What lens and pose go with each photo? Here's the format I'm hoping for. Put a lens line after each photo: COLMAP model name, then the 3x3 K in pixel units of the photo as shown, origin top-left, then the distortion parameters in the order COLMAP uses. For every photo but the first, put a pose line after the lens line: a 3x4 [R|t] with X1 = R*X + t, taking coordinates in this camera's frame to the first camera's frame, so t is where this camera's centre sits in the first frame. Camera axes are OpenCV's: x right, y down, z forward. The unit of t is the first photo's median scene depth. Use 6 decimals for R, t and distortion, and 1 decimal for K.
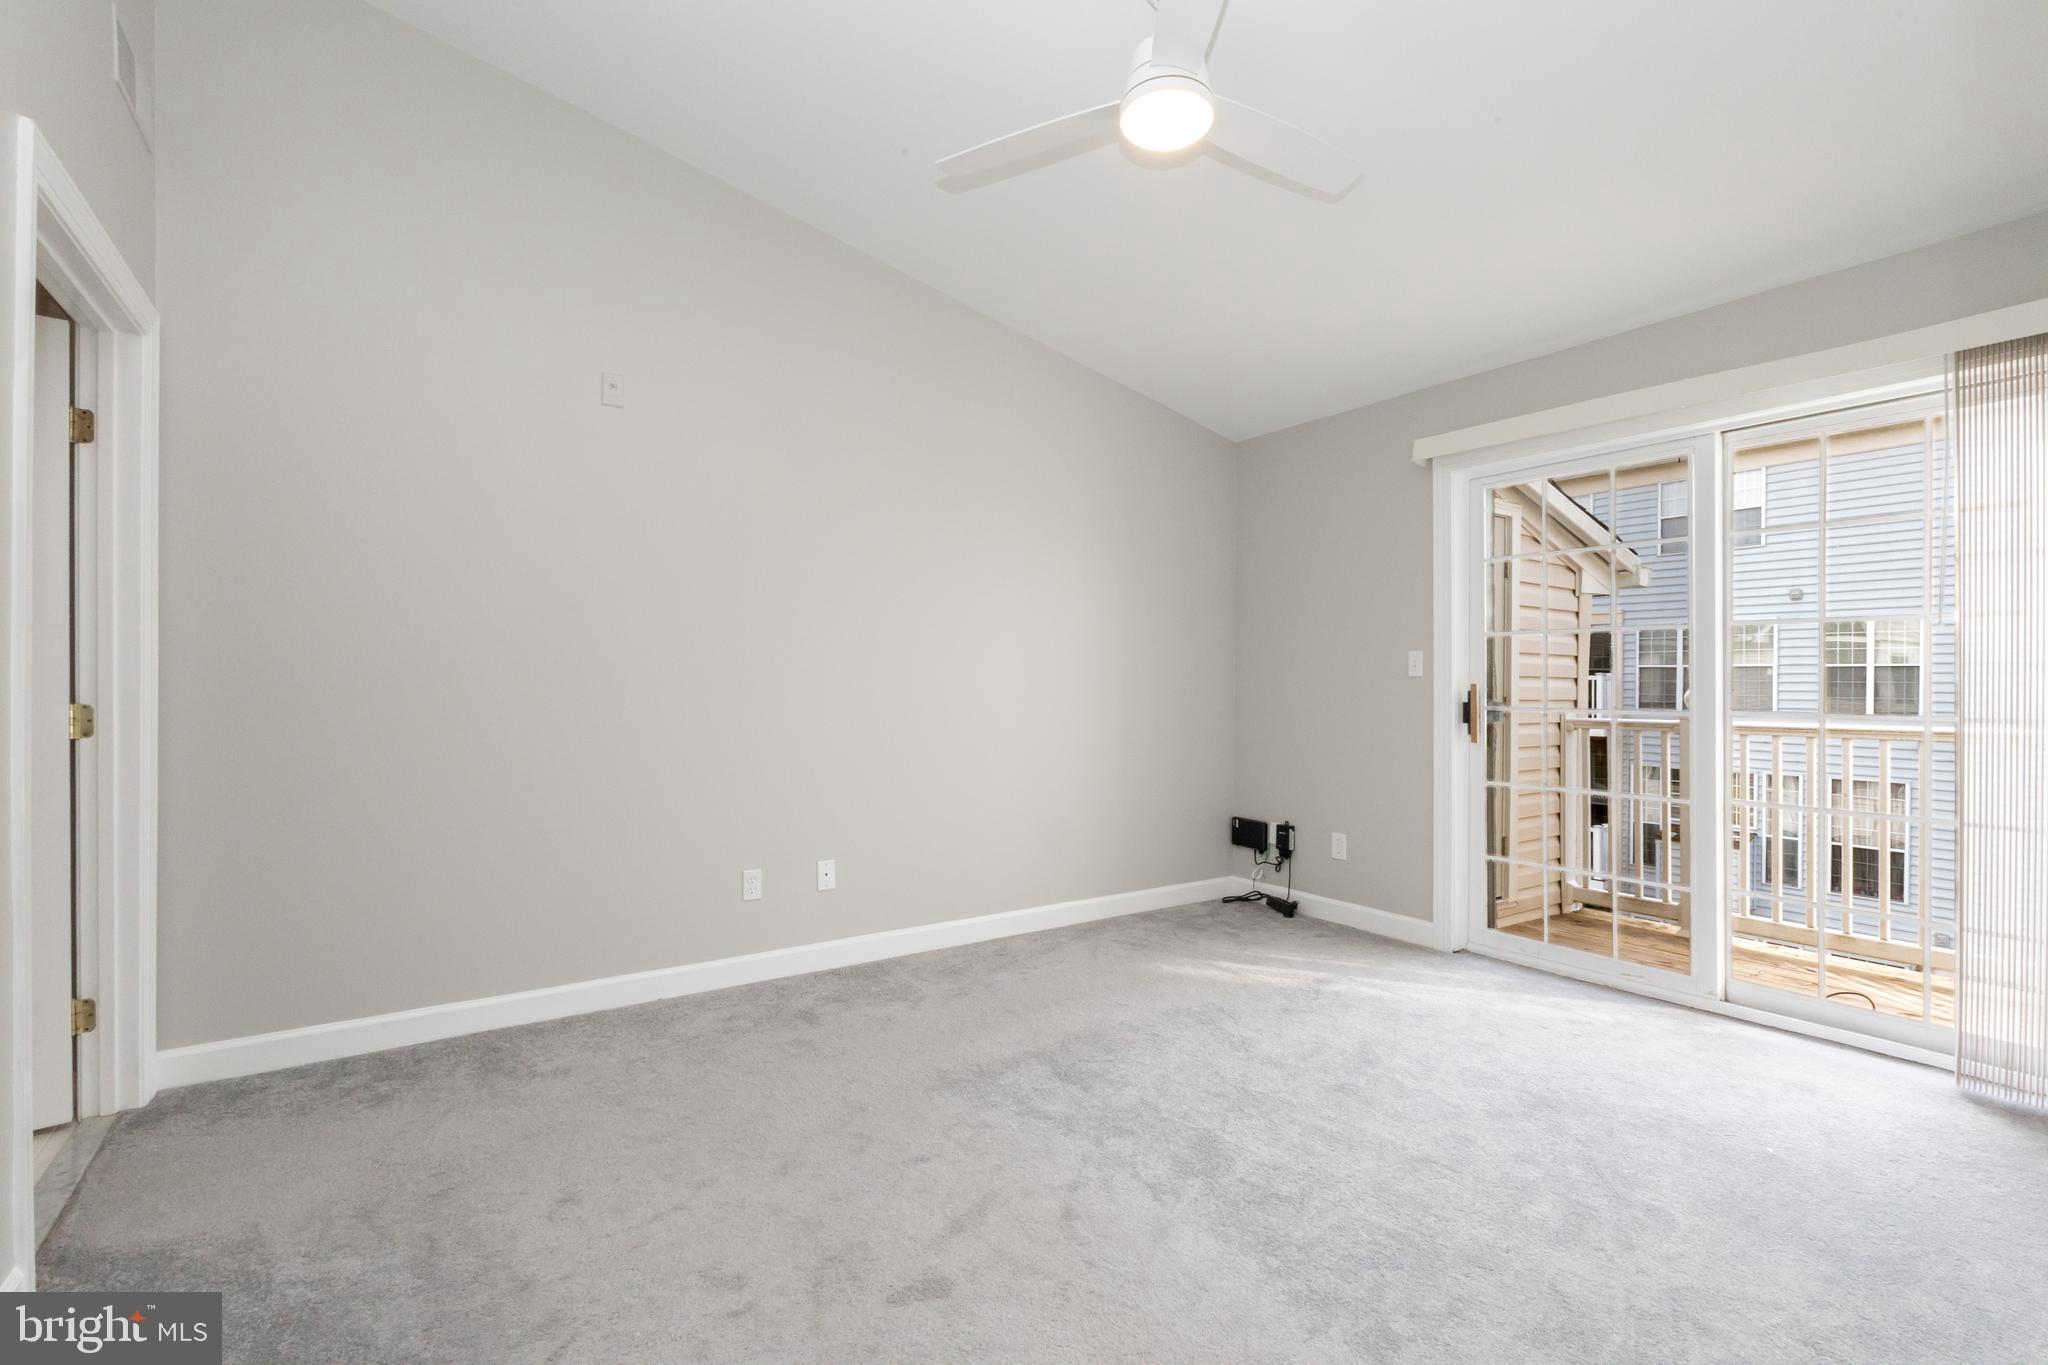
lens RADIAL K [[927.9, 0, 1019.9], [0, 927.9, 676.4], [0, 0, 1]] dist [-0.002051, -0.002079]
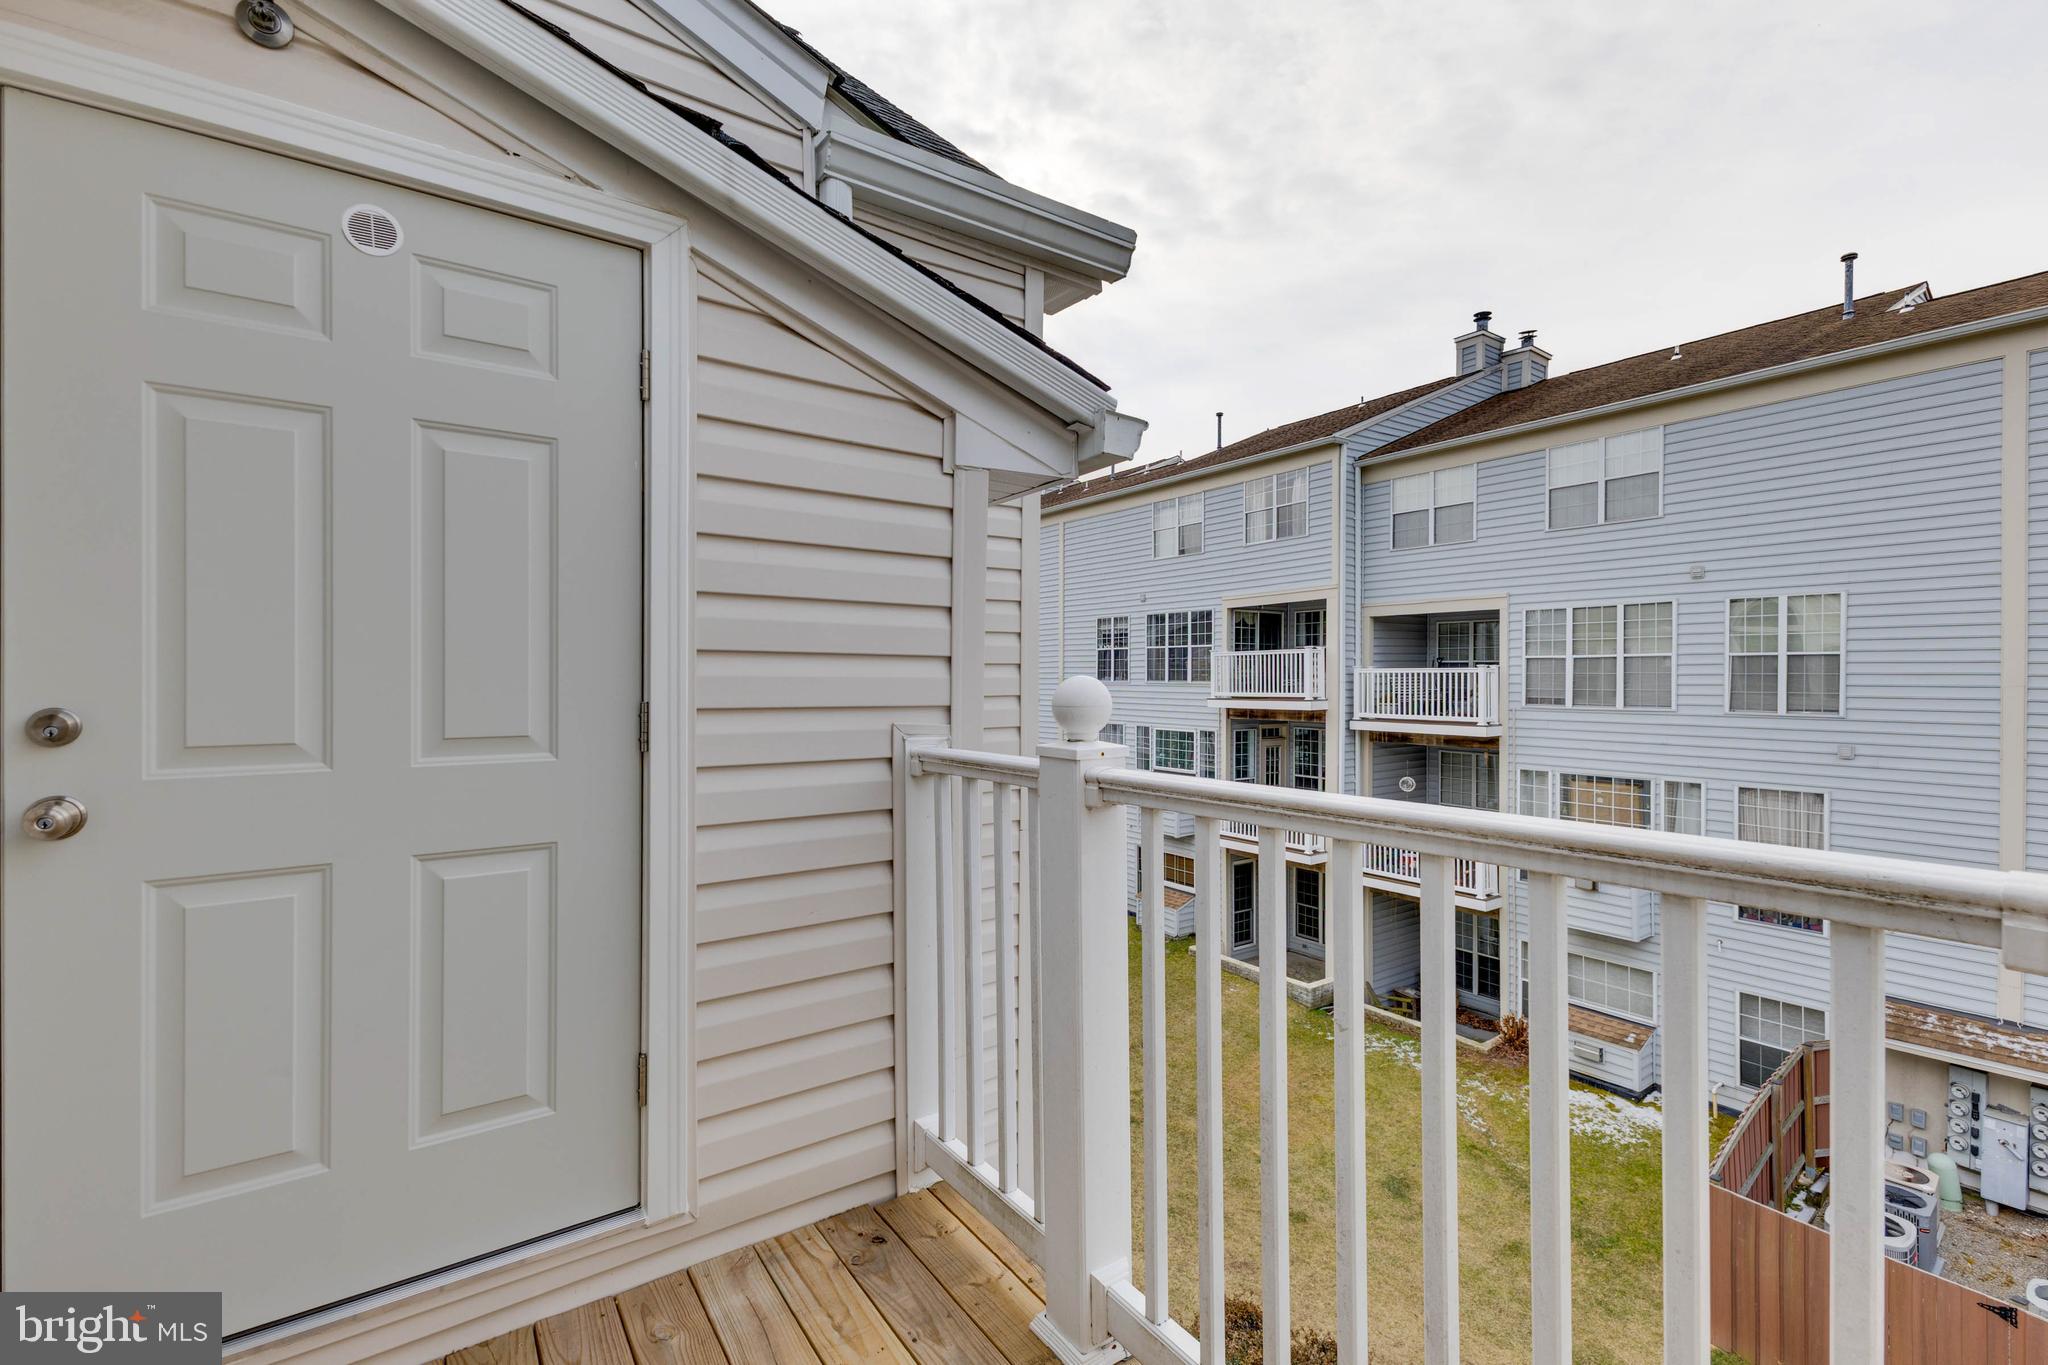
lens RADIAL K [[887.4, 0, 1020.6], [0, 887.4, 674.7], [0, 0, 1]] dist [0.012314, 0.000110]
pose [[0.999887, -0.002983, 0.014755, 0.200518], [0.002954, 0.999994, 0.001998, 0.003259], [-0.014761, -0.001954, 0.999889, 0.181883]]
